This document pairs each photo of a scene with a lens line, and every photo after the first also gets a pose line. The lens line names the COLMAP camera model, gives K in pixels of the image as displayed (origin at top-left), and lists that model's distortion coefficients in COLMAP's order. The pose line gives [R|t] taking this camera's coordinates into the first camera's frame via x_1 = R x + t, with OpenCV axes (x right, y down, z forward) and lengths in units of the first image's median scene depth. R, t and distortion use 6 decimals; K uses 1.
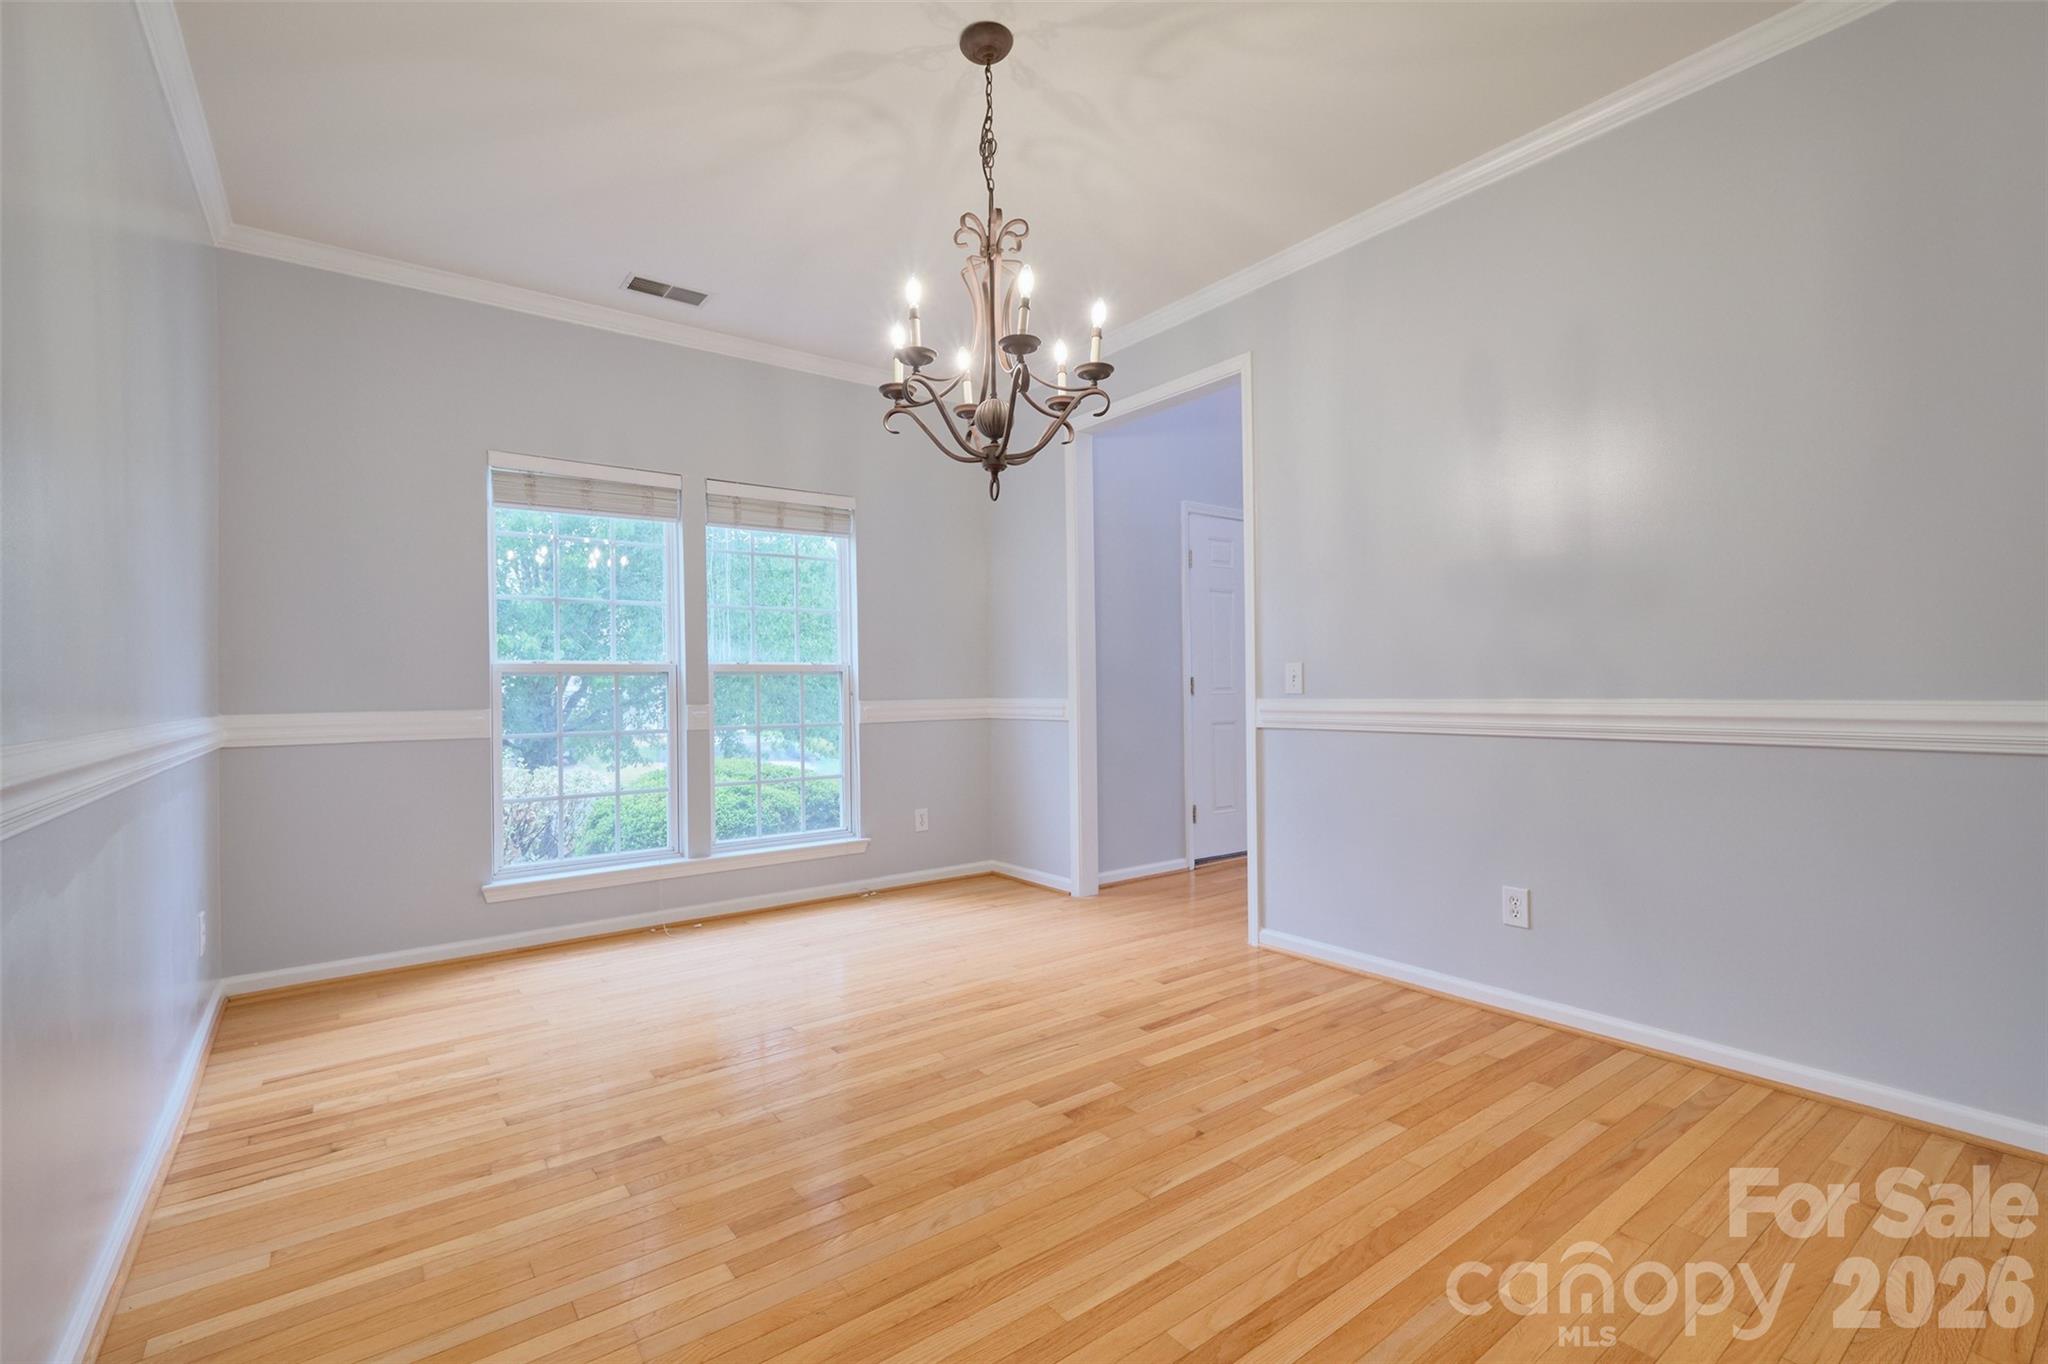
lens RADIAL K [[901.1, 0, 1006.0], [0, 901.1, 681.6], [0, 0, 1]] dist [0.000702, 0.000151]
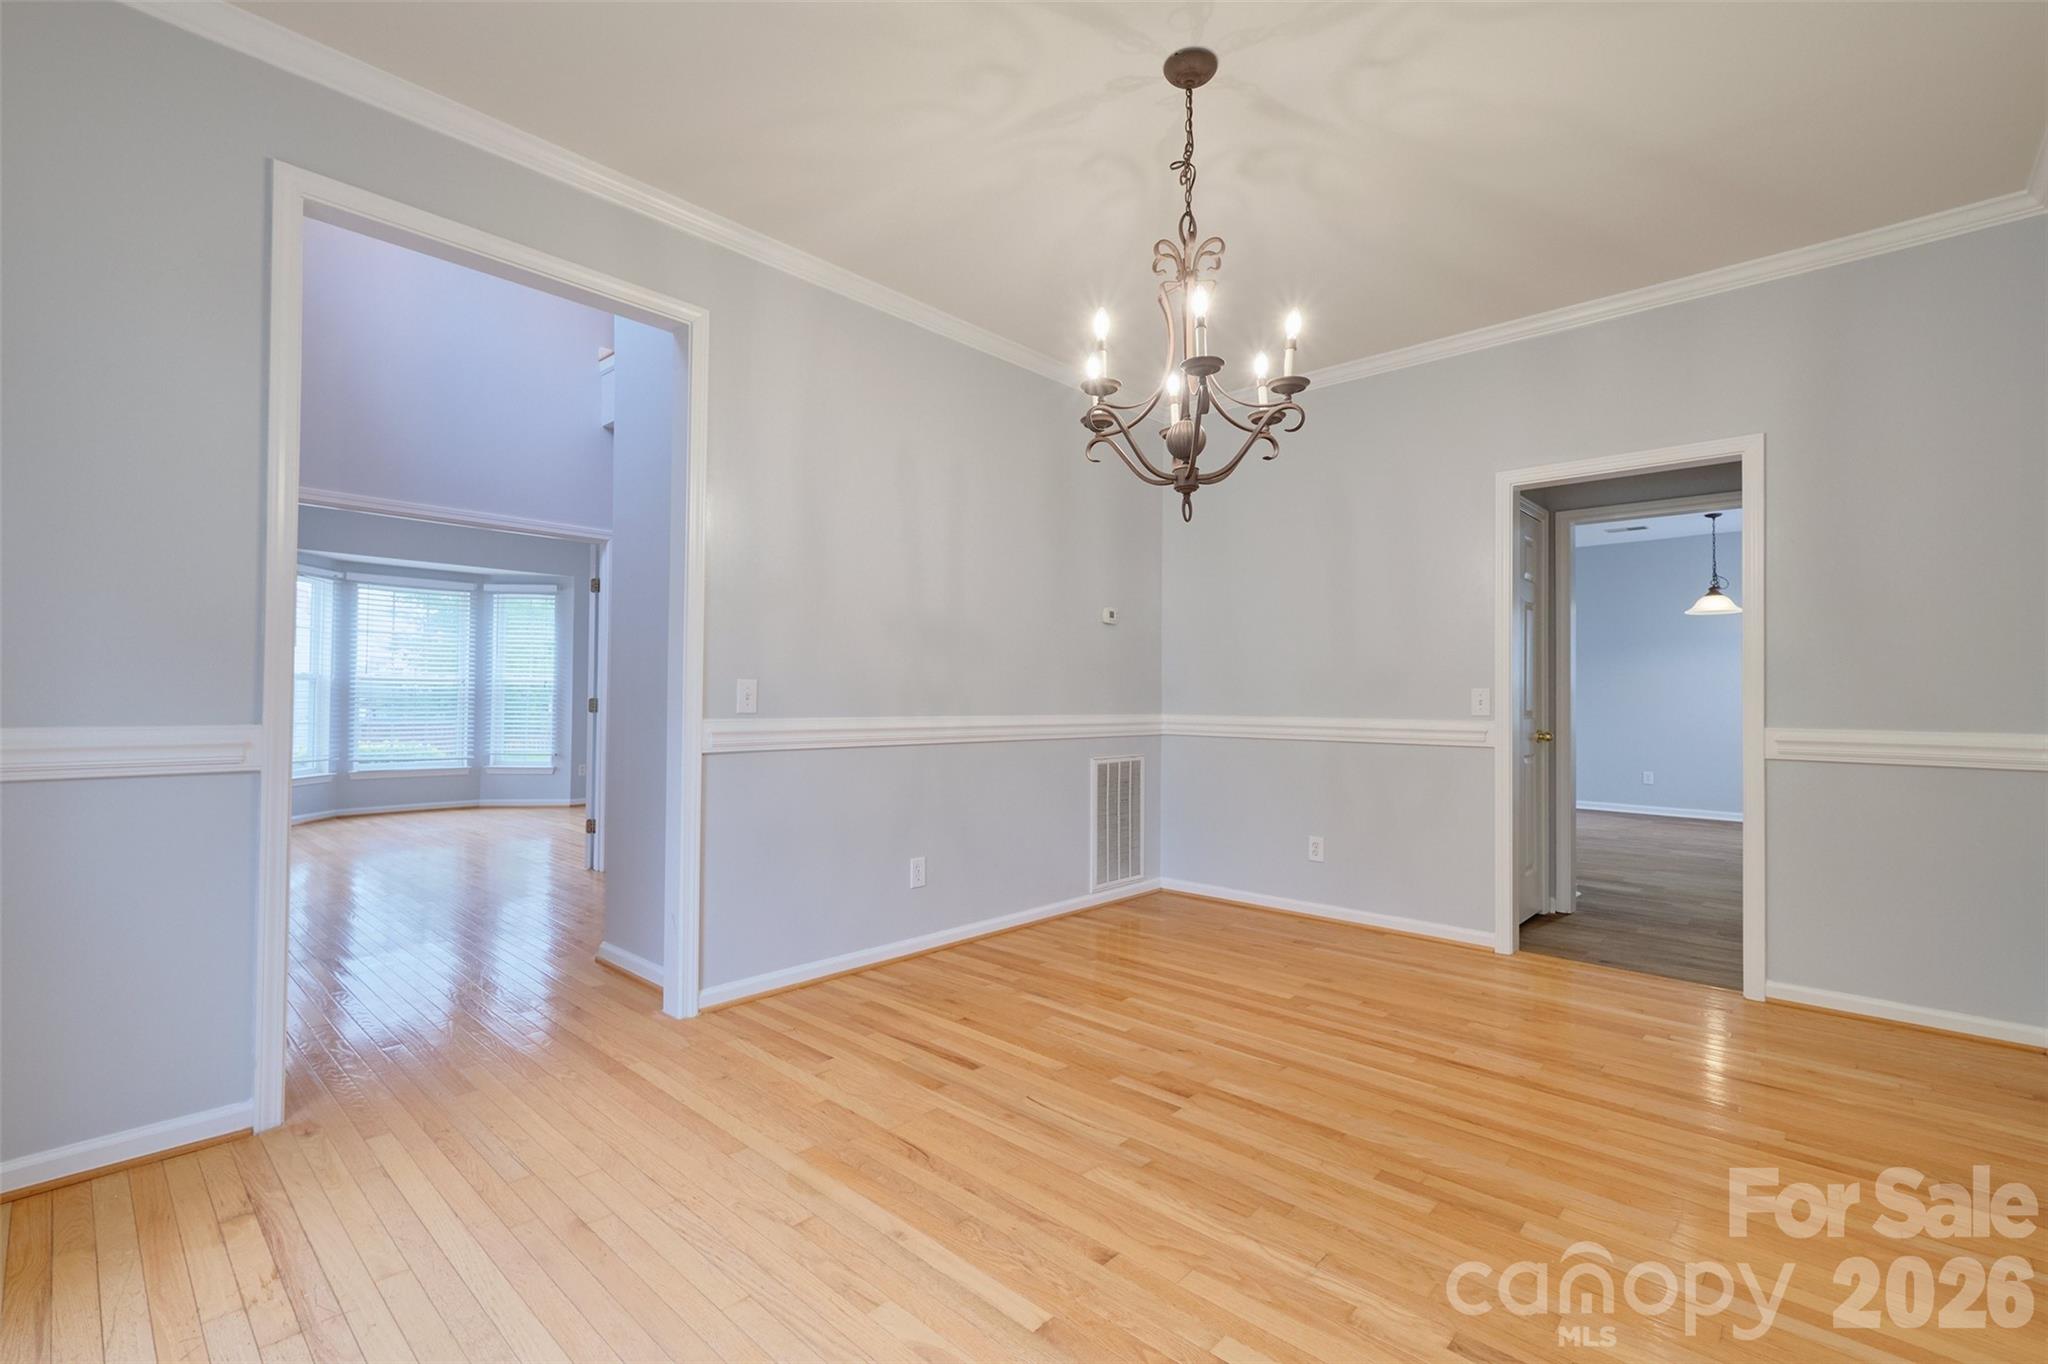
lens RADIAL K [[901.1, 0, 1006.0], [0, 901.1, 681.6], [0, 0, 1]] dist [0.000702, 0.000151]
pose [[-0.174428, 0.028515, 0.984257, -0.883209], [-0.011369, 0.999456, -0.030971, 0.008975], [-0.984604, -0.016592, -0.174009, 1.261732]]
